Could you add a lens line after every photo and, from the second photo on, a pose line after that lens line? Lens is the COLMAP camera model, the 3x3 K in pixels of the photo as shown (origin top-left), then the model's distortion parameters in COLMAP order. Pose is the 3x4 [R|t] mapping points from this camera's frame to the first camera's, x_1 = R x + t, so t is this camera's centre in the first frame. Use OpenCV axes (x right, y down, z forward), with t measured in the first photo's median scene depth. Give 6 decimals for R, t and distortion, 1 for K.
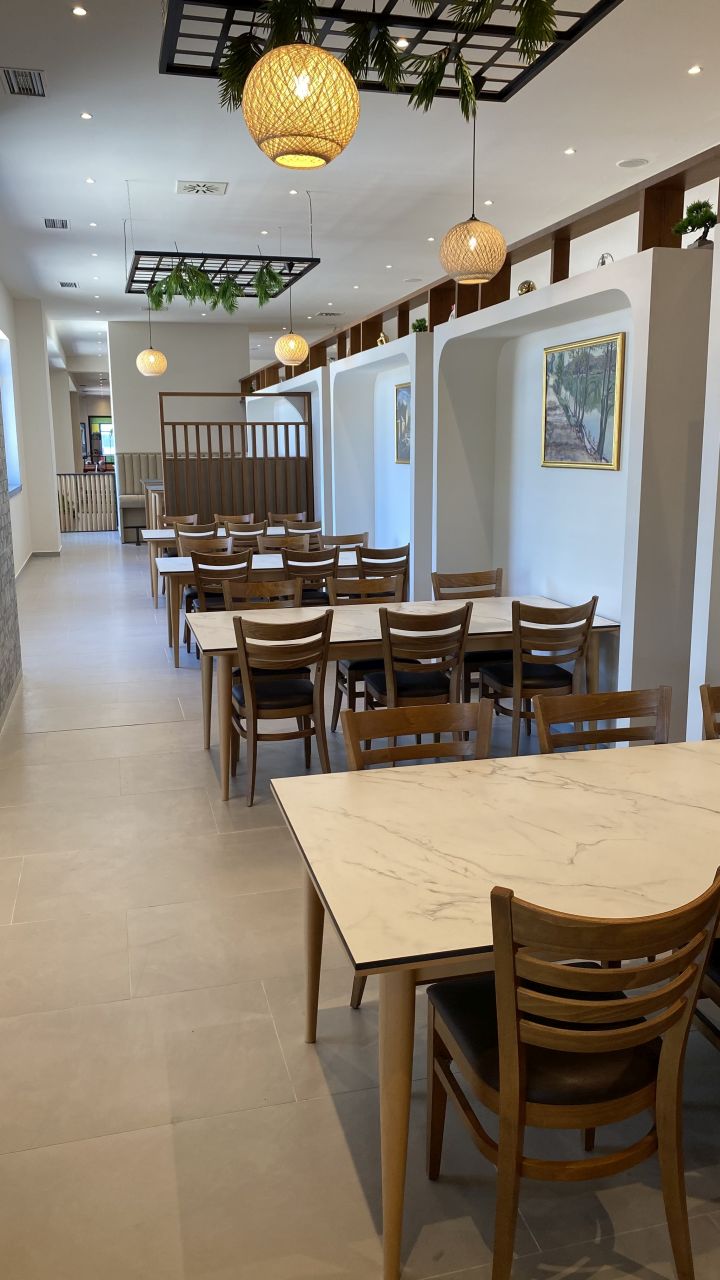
lens RADIAL K [[983.3, 0, 360.0], [0, 983.3, 640.0], [0, 0, 1]] dist [0.004684, -0.002757]
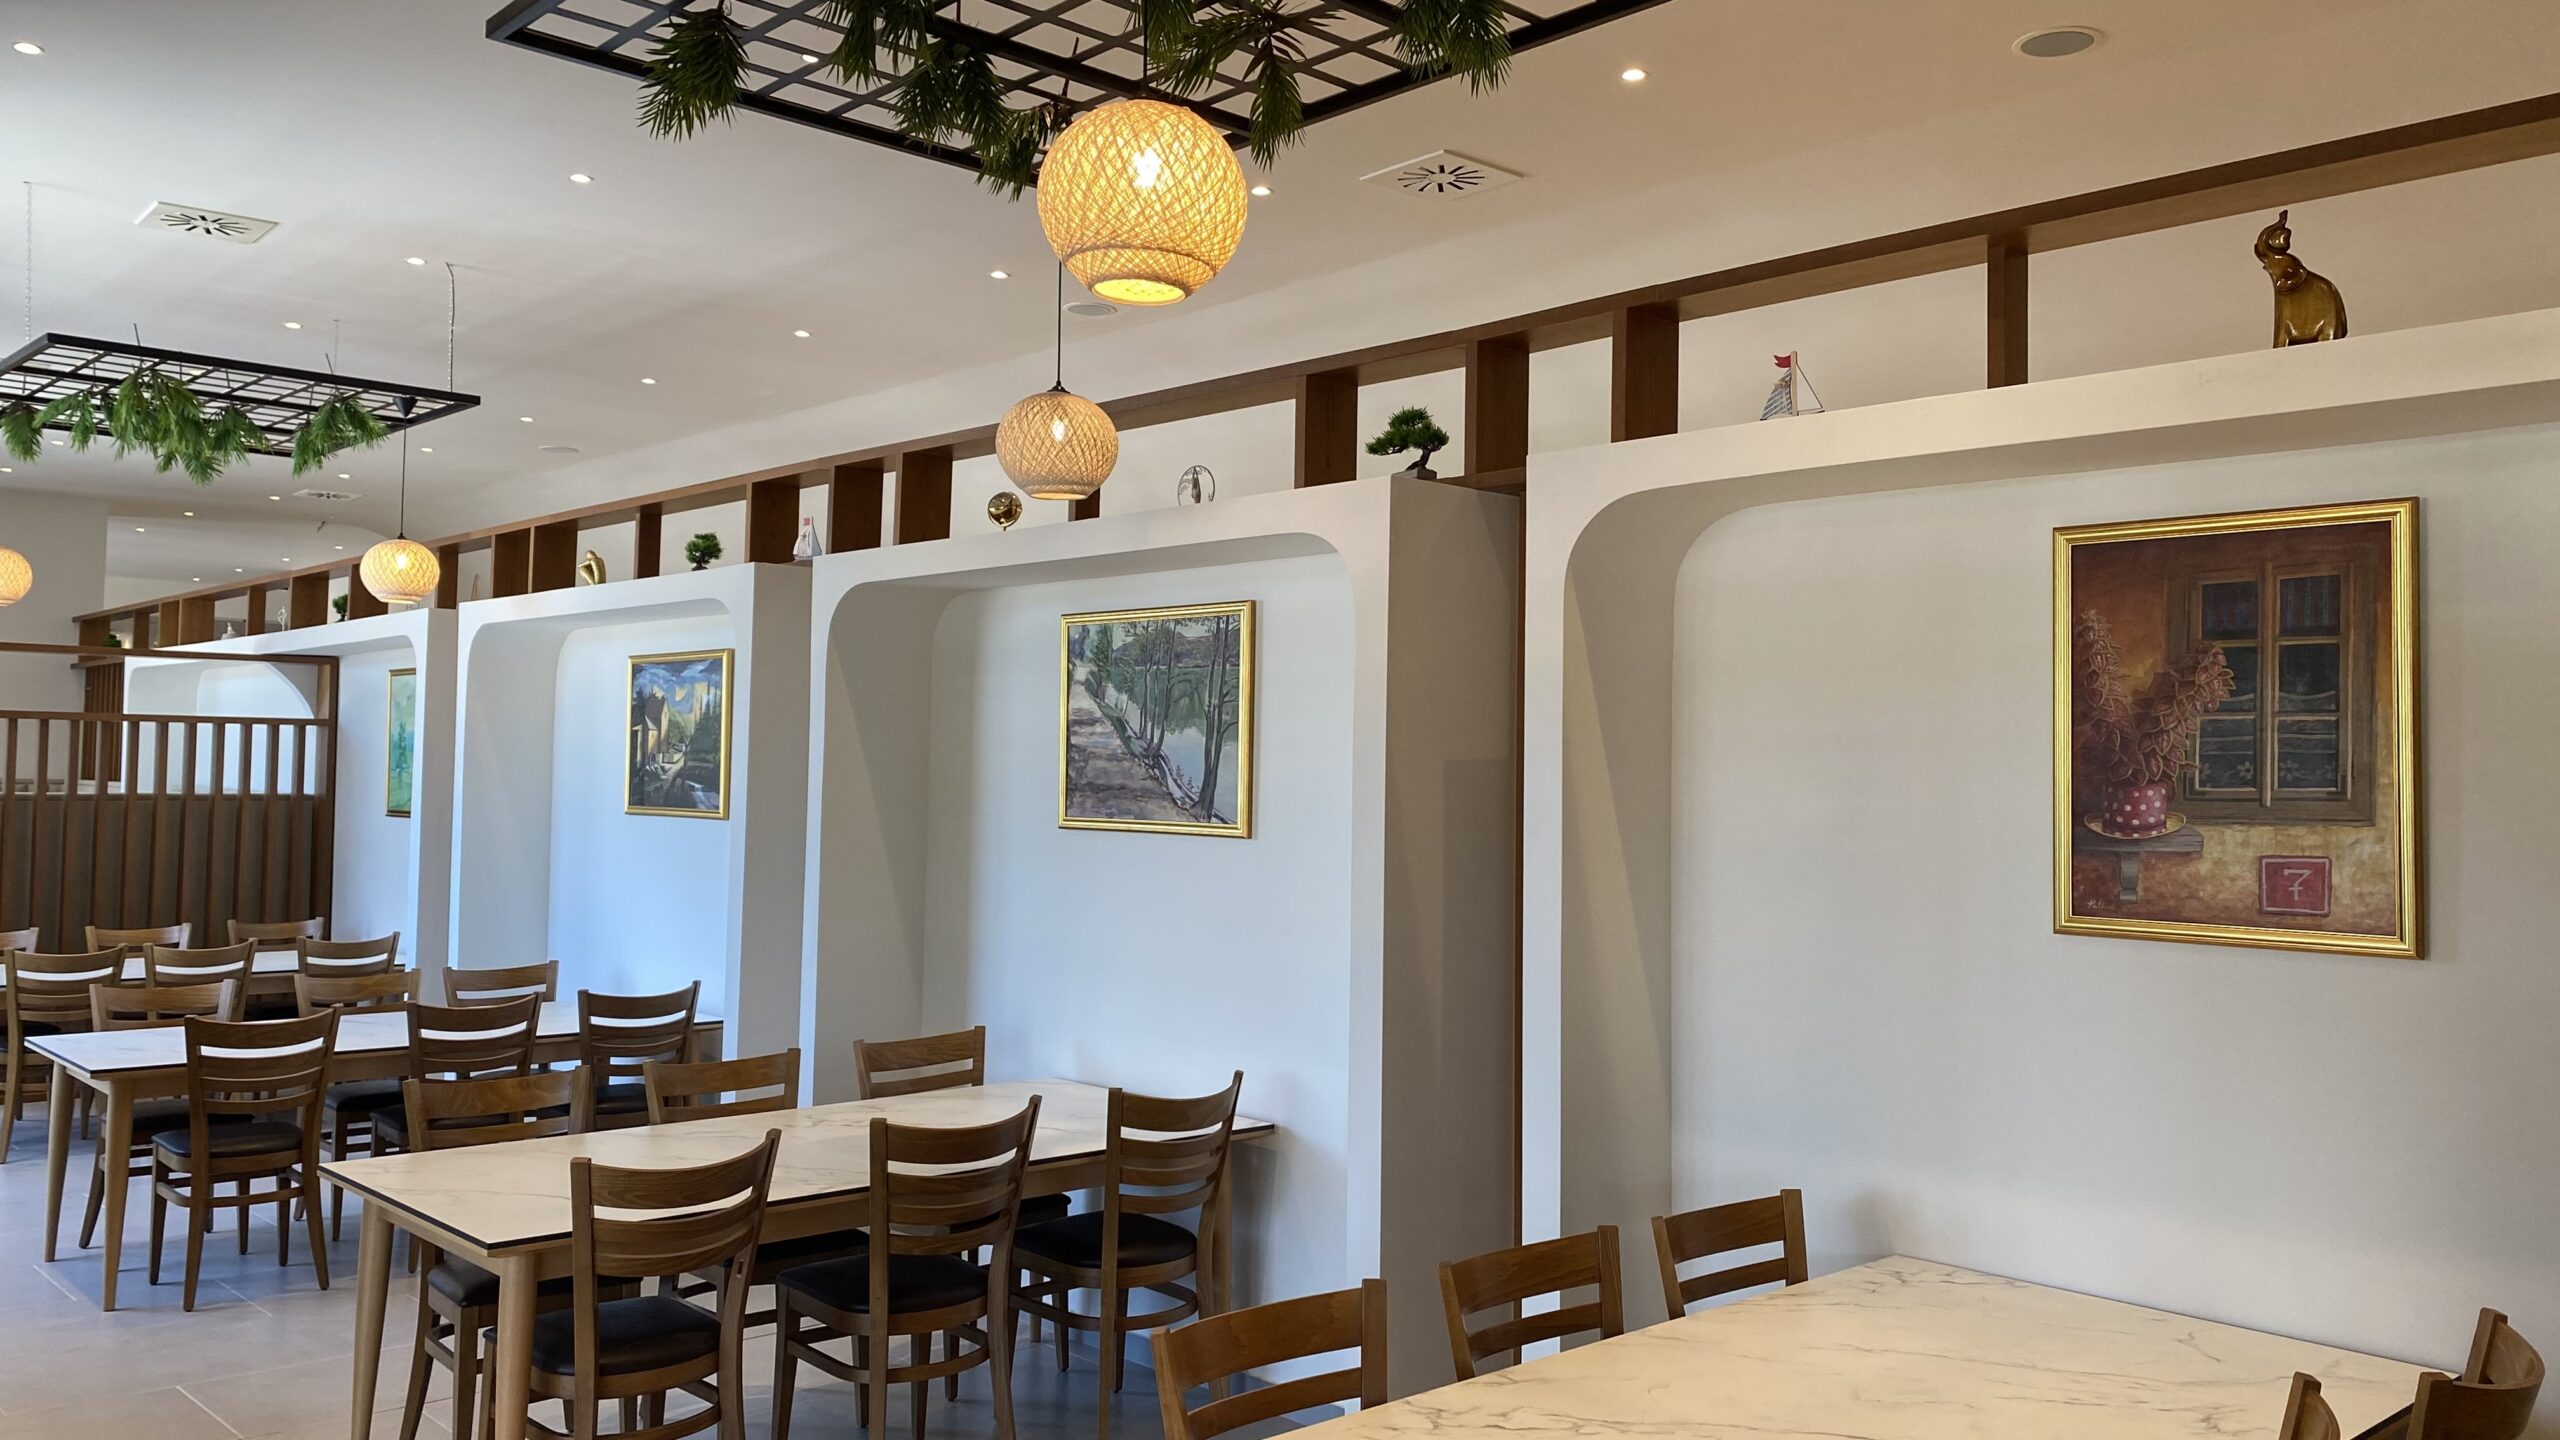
lens RADIAL K [[1948.5, 0, 1275.9], [0, 1948.5, 659.5], [0, 0, 1]] dist [0.039639, -0.007605]
pose [[0.879463, 0.052370, 0.473078, -0.219002], [0.068968, 0.969417, -0.235529, -0.009040], [-0.470945, 0.239766, 0.848954, 0.031884]]
